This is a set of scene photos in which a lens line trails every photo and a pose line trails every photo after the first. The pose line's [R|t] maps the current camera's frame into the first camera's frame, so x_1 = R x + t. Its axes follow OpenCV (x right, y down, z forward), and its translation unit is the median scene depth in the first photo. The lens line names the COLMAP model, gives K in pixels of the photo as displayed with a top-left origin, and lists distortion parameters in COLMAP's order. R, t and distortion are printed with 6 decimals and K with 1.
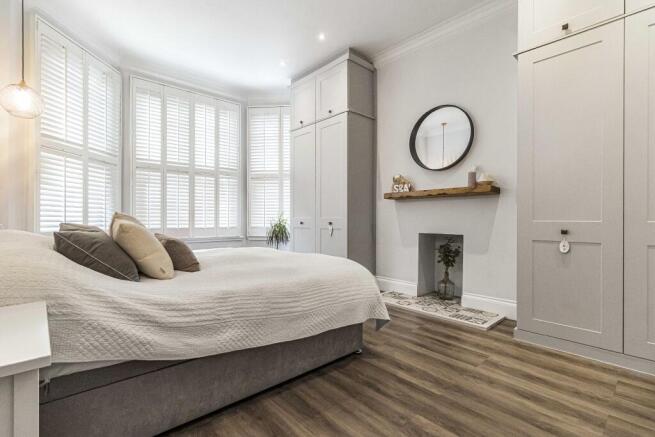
lens RADIAL K [[309.4, 0, 327.4], [0, 309.4, 220.6], [0, 0, 1]] dist [-0.000513, 0.000122]
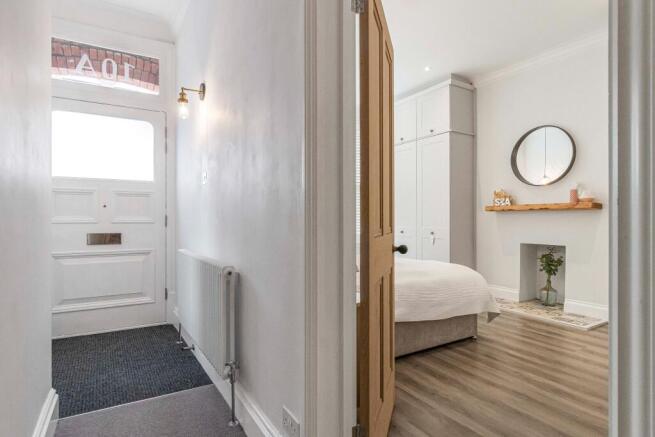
lens RADIAL K [[358.5, 0, 326.3], [0, 358.5, 220.0], [0, 0, 1]] dist [-0.002662, -0.000675]
pose [[0.982356, -0.001010, -0.187019, -0.143201], [0.000648, 0.999998, -0.002000, -0.040165], [0.187020, 0.001844, 0.982354, -0.372343]]
